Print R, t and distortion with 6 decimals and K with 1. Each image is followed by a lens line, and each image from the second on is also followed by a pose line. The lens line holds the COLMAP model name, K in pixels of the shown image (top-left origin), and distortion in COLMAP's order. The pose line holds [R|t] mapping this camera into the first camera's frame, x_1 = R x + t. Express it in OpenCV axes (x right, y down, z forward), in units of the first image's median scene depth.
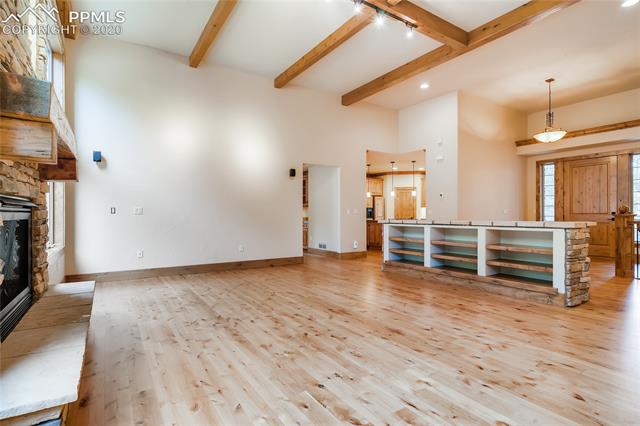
lens RADIAL K [[320.0, 0, 320.0], [0, 320.0, 213.0], [0, 0, 1]] dist [-0.002155, -0.000327]
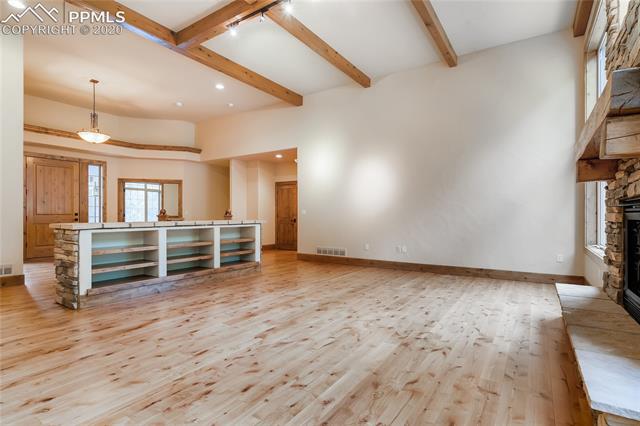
lens RADIAL K [[320.0, 0, 320.0], [0, 320.0, 213.0], [0, 0, 1]] dist [-0.002155, -0.000327]
pose [[-0.377704, 0.005706, 0.925909, -0.587982], [-0.003281, 0.999966, -0.007501, 0.003105], [-0.925921, -0.005871, -0.377673, 0.897796]]
